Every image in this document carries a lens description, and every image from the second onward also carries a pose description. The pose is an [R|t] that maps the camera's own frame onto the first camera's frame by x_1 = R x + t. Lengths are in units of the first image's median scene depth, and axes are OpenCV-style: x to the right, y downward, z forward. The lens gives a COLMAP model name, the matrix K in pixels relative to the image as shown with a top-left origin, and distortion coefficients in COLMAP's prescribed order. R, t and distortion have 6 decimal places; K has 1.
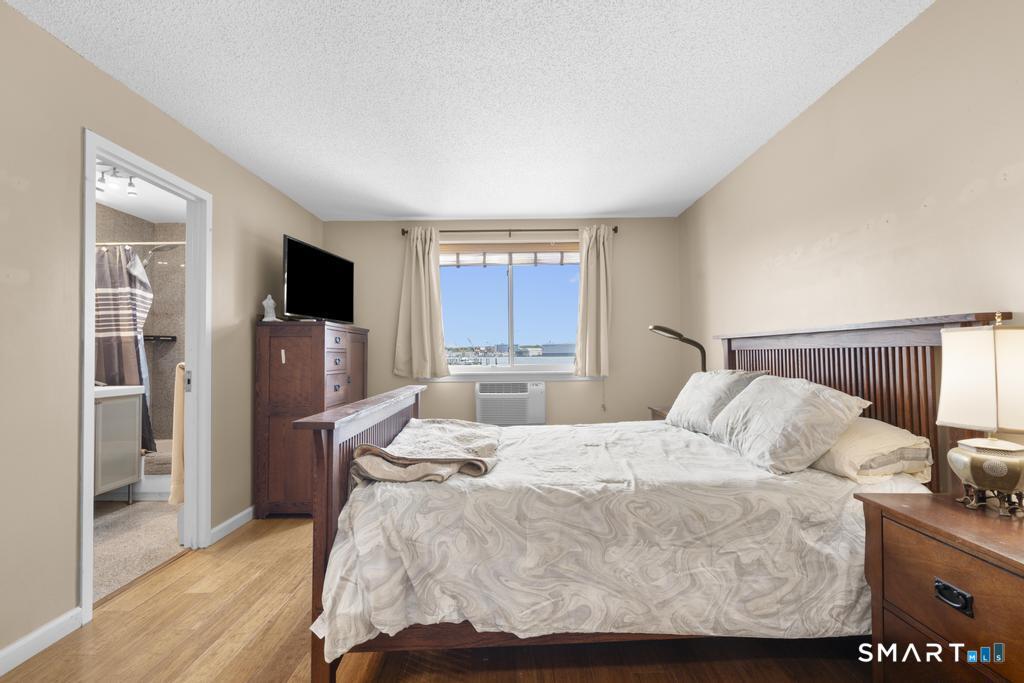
lens RADIAL K [[466.0, 0, 508.7], [0, 466.0, 342.5], [0, 0, 1]] dist [0.004987, 0.001106]
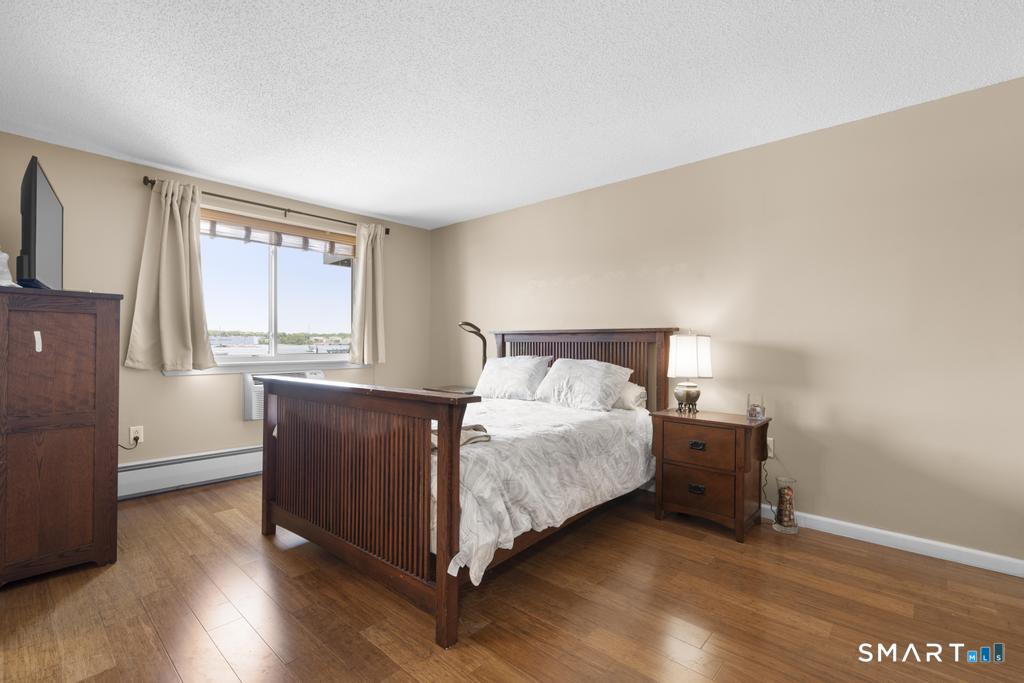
lens RADIAL K [[466.0, 0, 514.3], [0, 466.0, 342.8], [0, 0, 1]] dist [0.004987, 0.001106]
pose [[0.660722, 0.013555, 0.750508, -0.728833], [-0.029790, 0.999523, 0.008173, 0.007809], [-0.750039, -0.027757, 0.660811, 0.060793]]
